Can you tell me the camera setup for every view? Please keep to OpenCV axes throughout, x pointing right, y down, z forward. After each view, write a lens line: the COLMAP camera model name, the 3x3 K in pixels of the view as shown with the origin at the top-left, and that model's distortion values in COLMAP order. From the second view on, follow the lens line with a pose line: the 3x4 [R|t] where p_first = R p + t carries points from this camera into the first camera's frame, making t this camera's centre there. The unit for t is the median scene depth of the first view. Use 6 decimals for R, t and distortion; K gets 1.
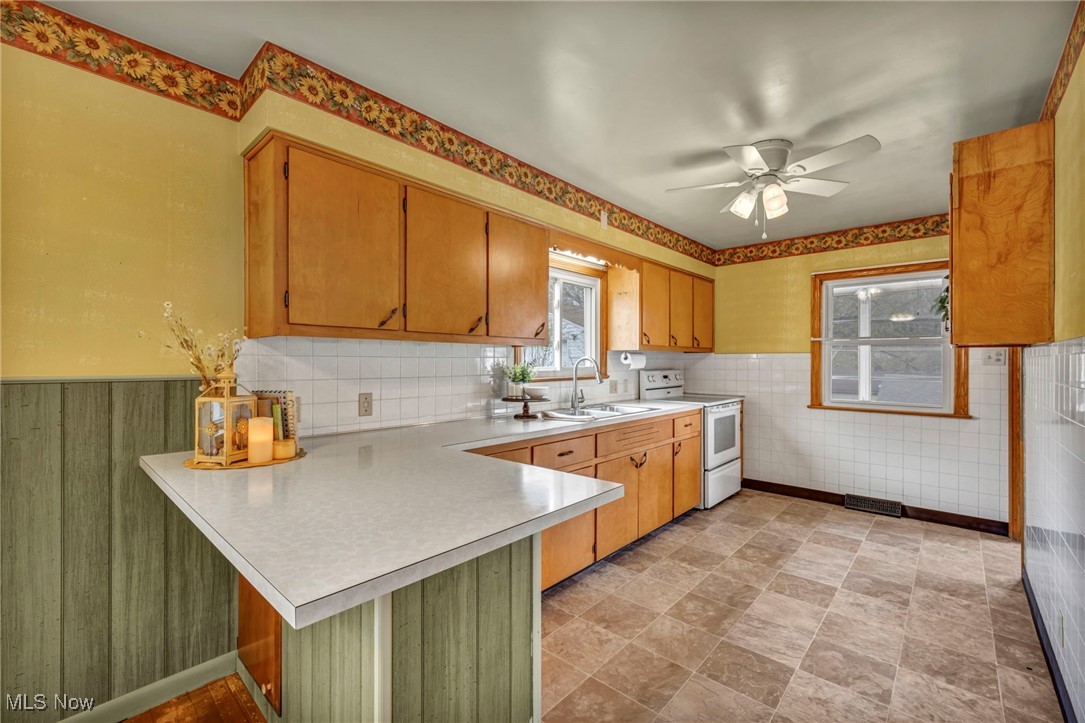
lens RADIAL K [[451.2, 0, 531.0], [0, 451.2, 362.3], [0, 0, 1]] dist [0.000688, 0.000219]
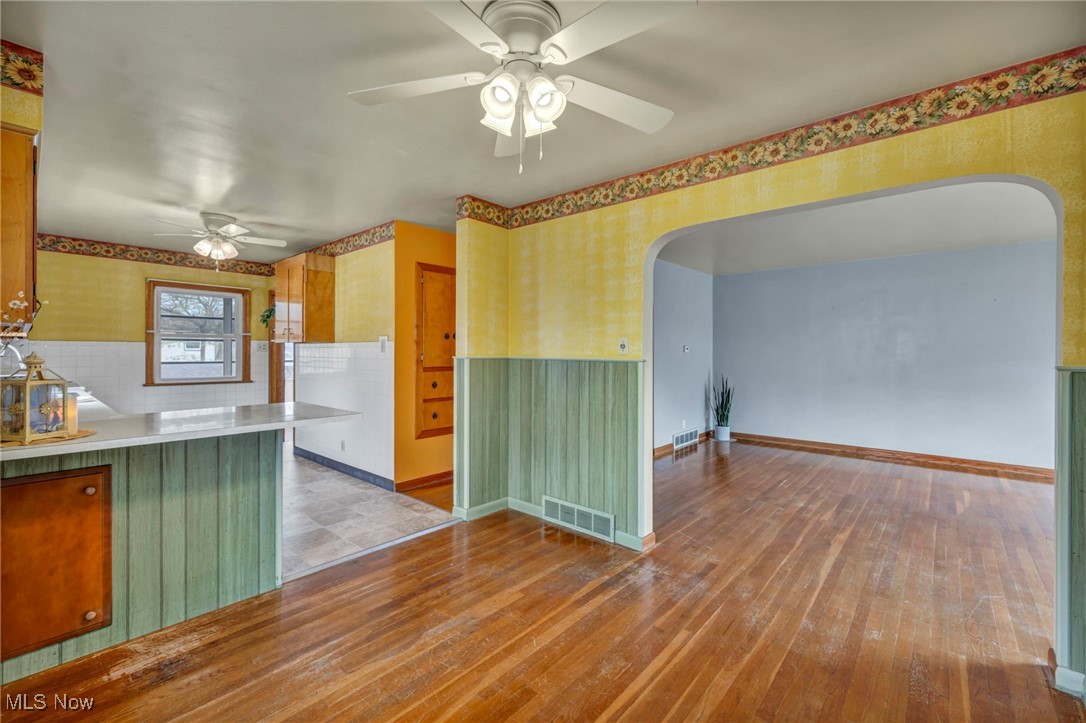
lens RADIAL K [[457.3, 0, 539.8], [0, 457.3, 348.0], [0, 0, 1]] dist [-0.000341, -0.000087]
pose [[-0.030684, 0.005079, 0.999516, -1.229857], [-0.001577, 0.999986, -0.005130, 0.000821], [-0.999528, -0.001734, -0.030676, -0.087847]]
